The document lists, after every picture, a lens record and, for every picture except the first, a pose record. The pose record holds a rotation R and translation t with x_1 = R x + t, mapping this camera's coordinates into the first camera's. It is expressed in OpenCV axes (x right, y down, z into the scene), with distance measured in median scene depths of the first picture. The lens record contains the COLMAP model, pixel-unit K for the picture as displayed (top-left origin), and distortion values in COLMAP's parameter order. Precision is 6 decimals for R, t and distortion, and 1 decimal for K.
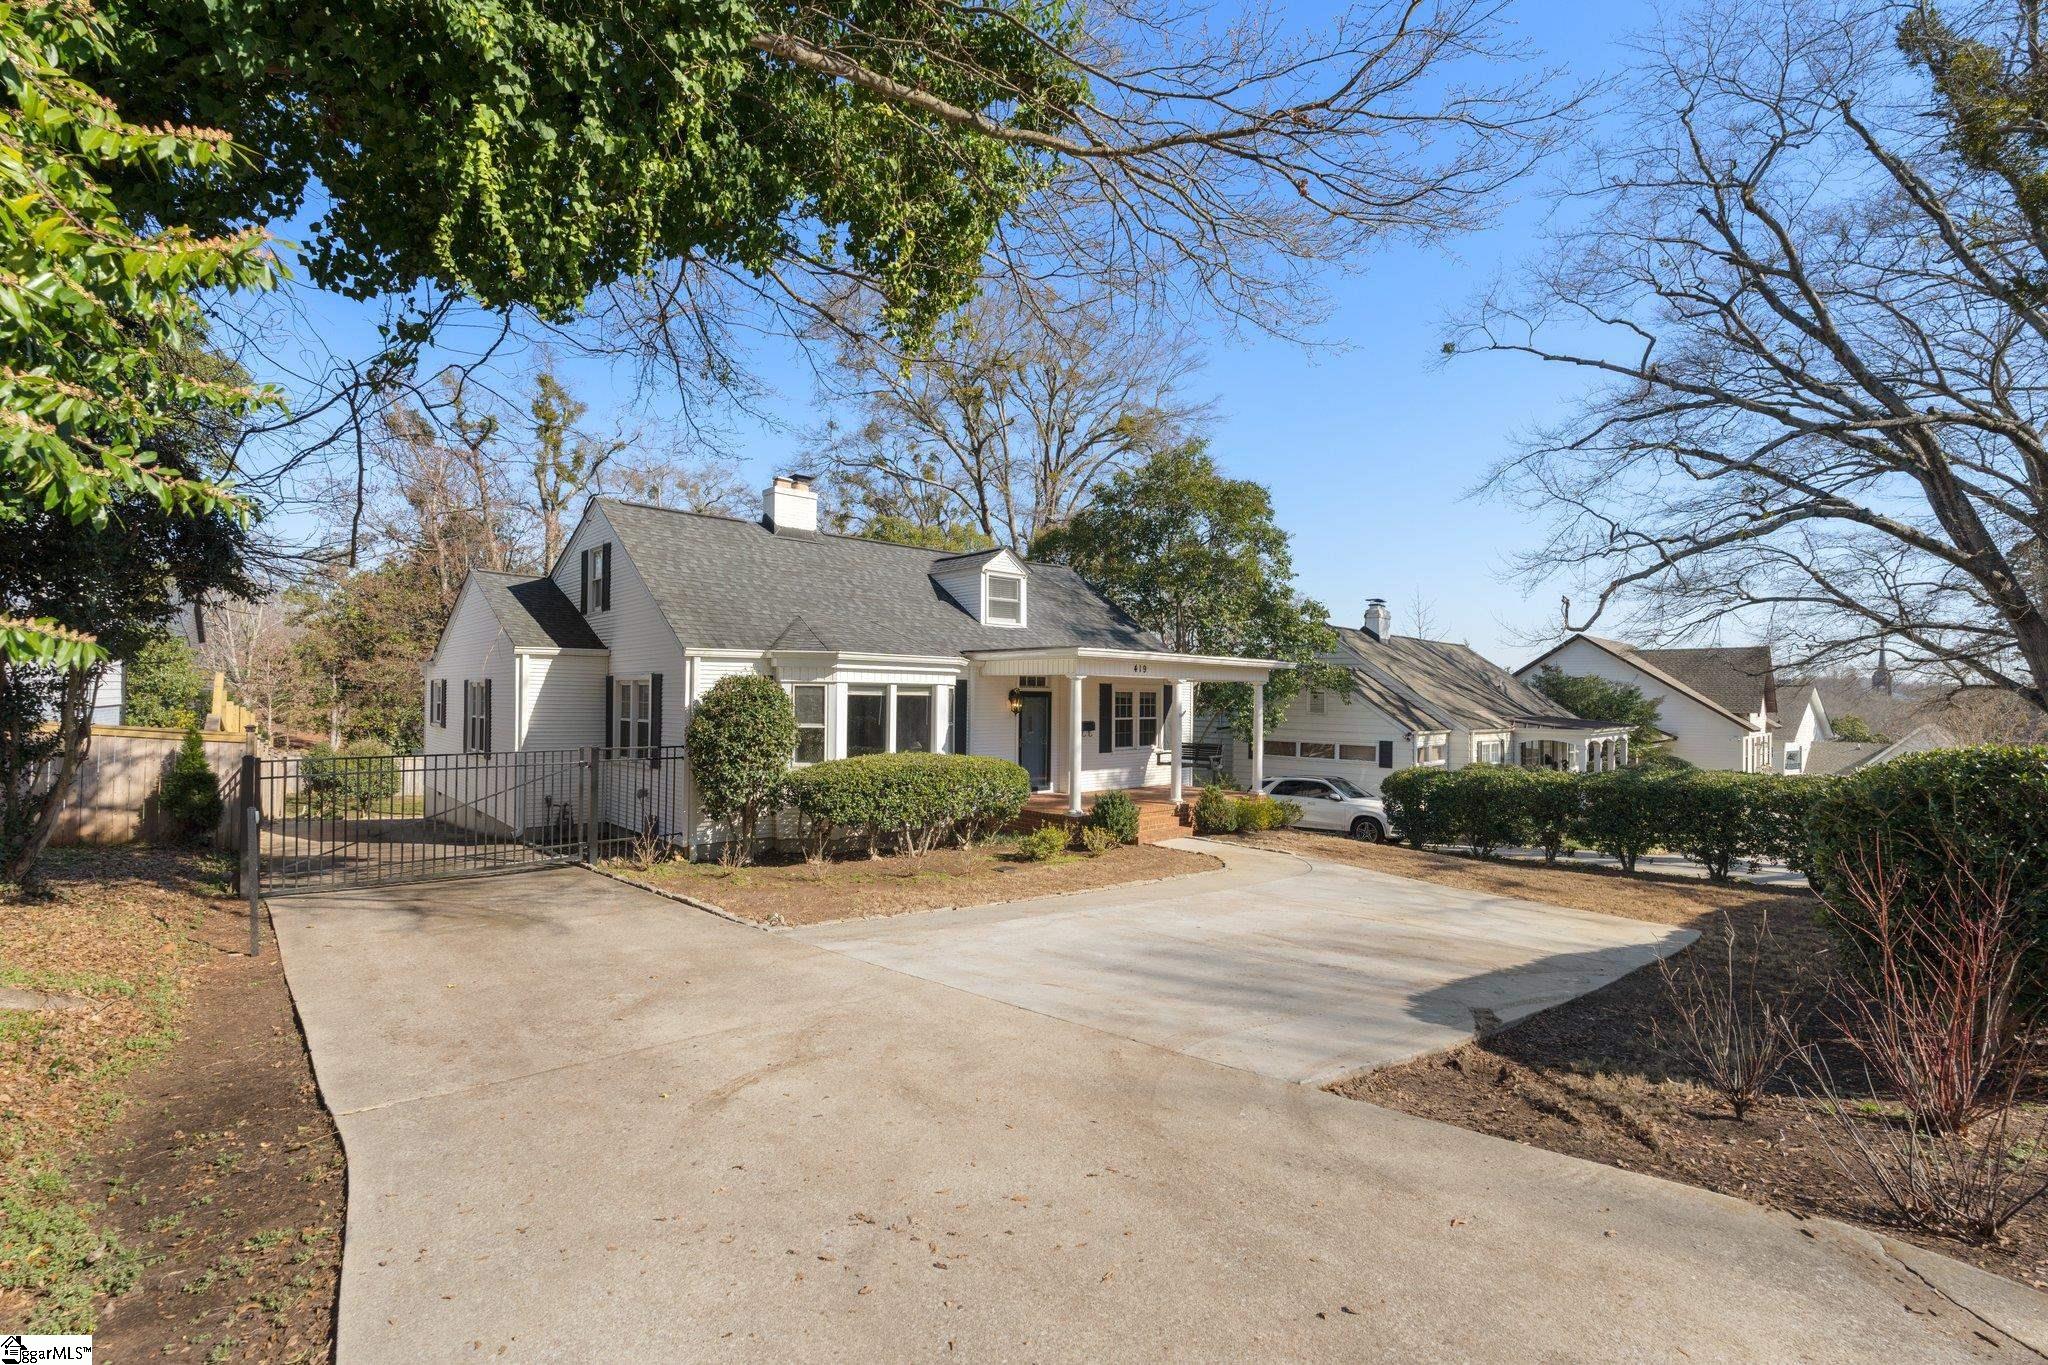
lens RADIAL K [[911.6, 0, 1043.2], [0, 911.6, 687.8], [0, 0, 1]] dist [-0.007107, 0.000661]
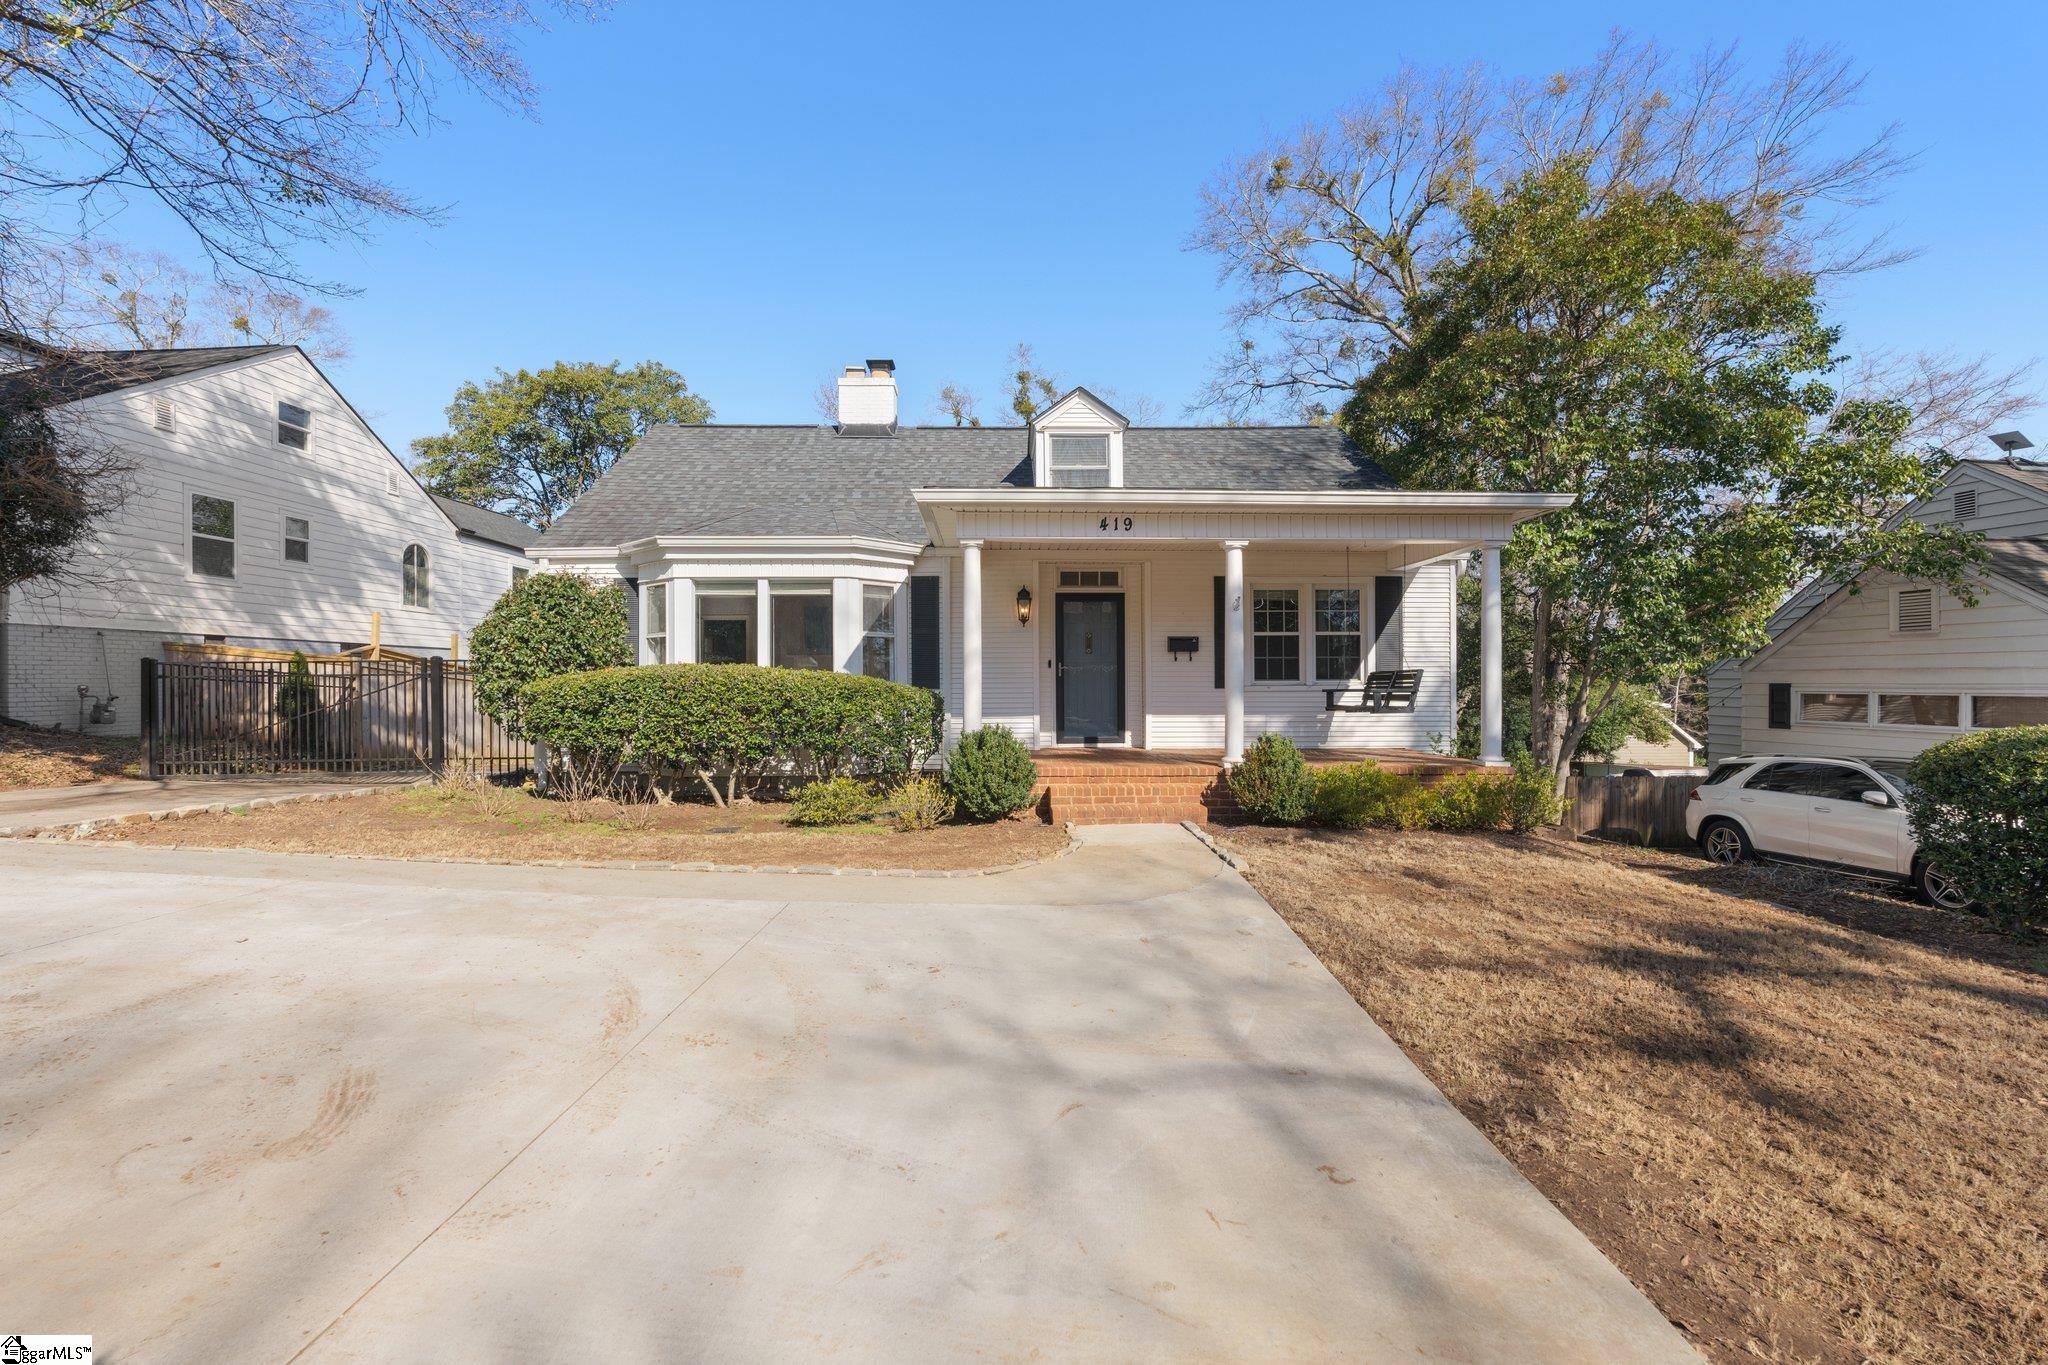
lens RADIAL K [[911.6, 0, 1008.6], [0, 911.6, 688.1], [0, 0, 1]] dist [-0.007107, 0.000661]
pose [[0.740786, -0.013540, -0.671605, 0.378097], [0.018615, 0.999827, 0.000375, 0.069408], [0.671483, -0.012780, 0.740910, 0.449664]]
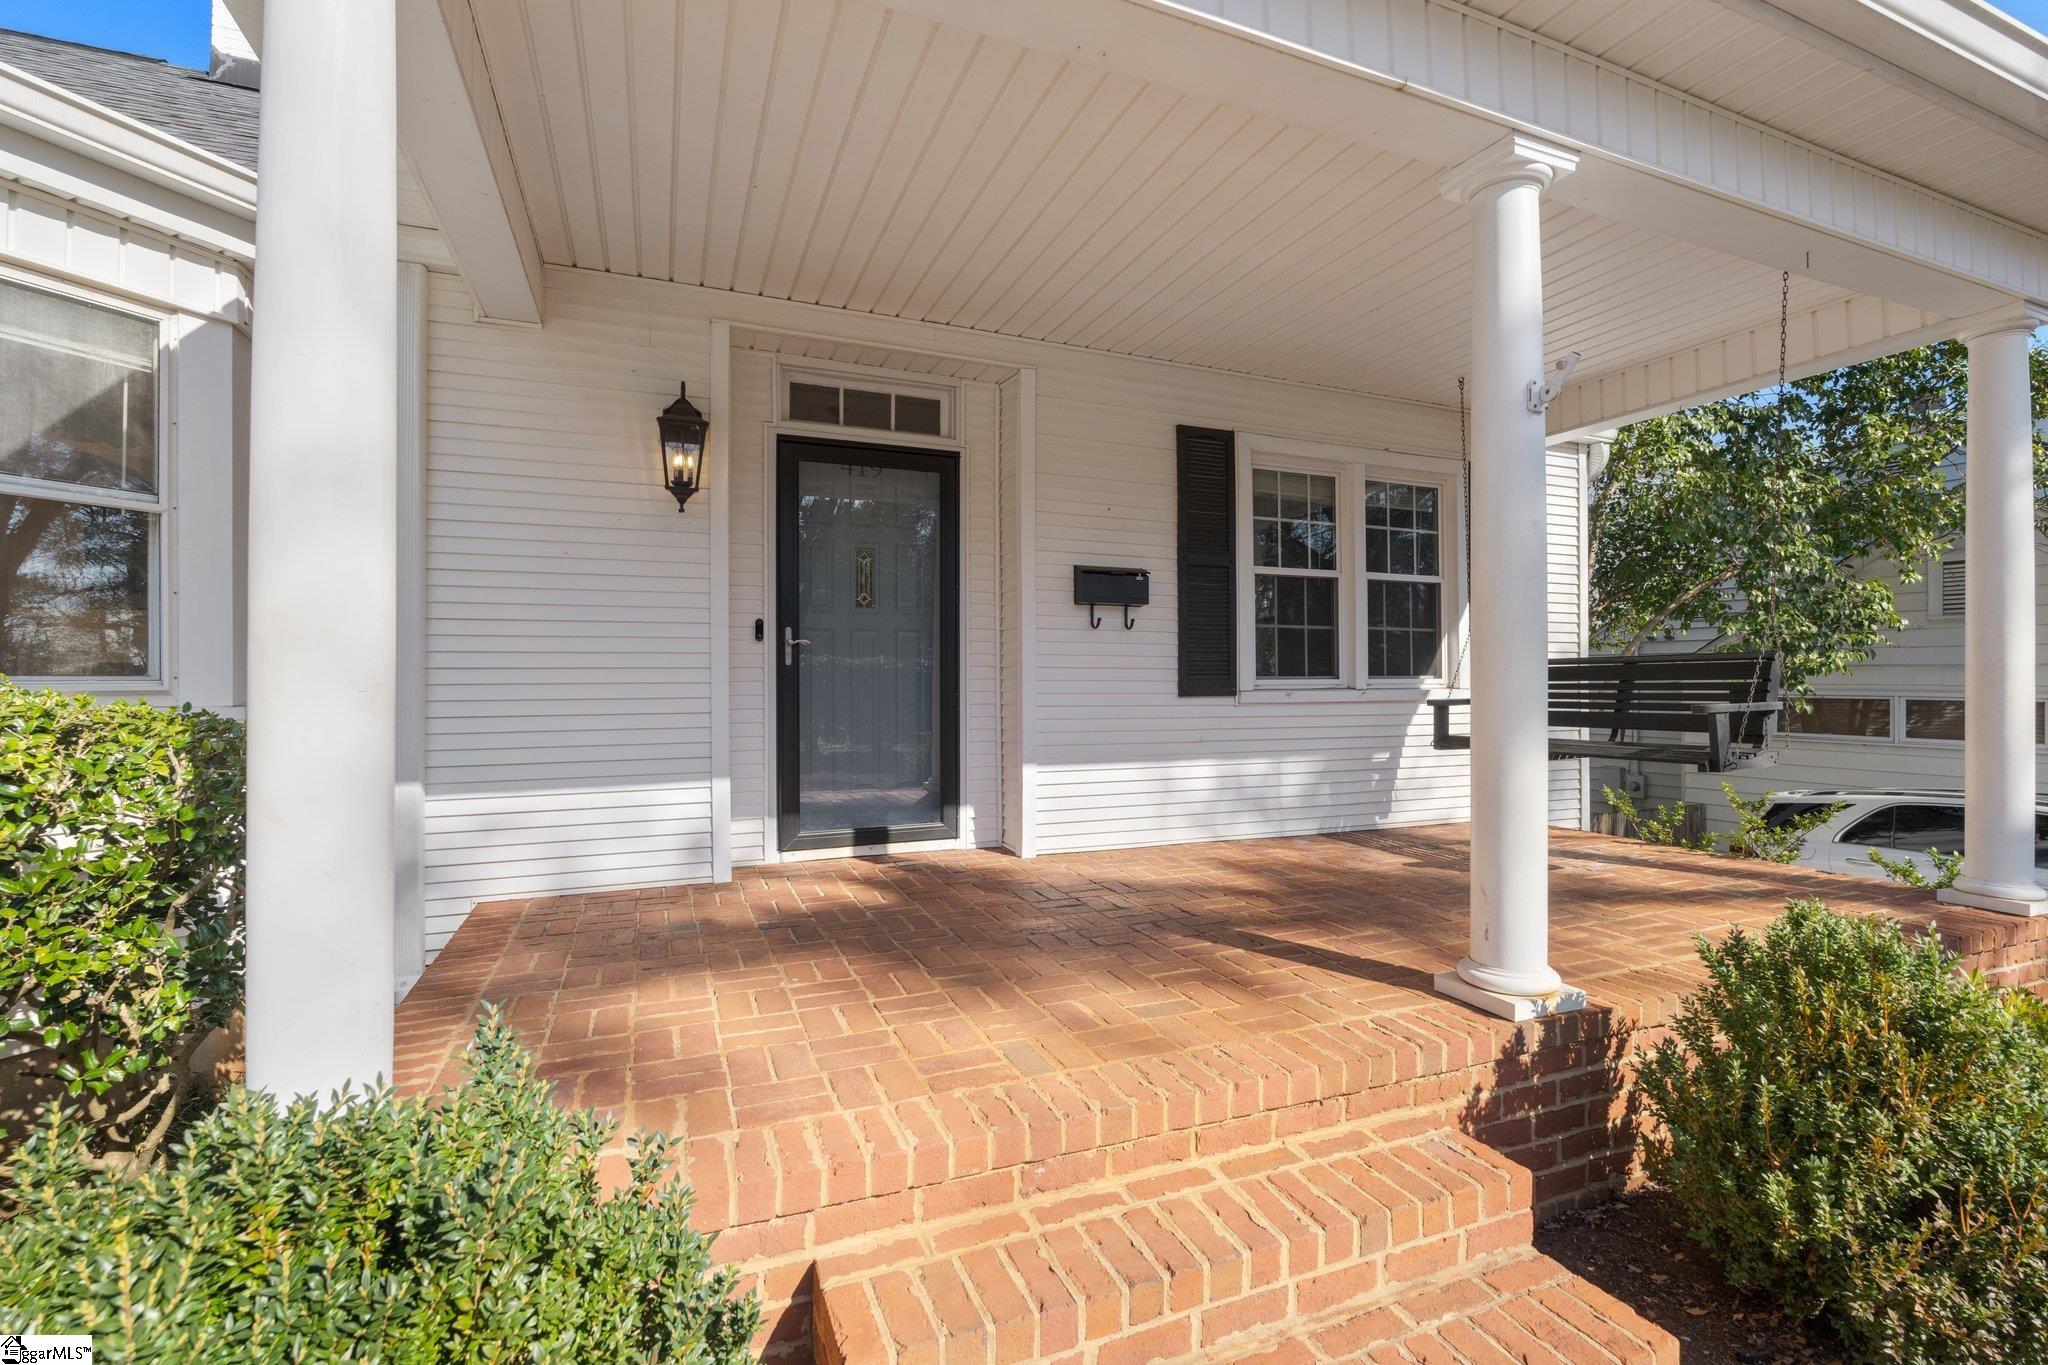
lens RADIAL K [[911.6, 0, 1026.9], [0, 911.6, 672.4], [0, 0, 1]] dist [-0.007107, 0.000661]
pose [[0.933789, -0.018450, -0.357348, 0.114434], [0.016738, 0.999829, -0.007883, 0.066902], [0.357432, 0.001379, 0.933938, 0.753642]]
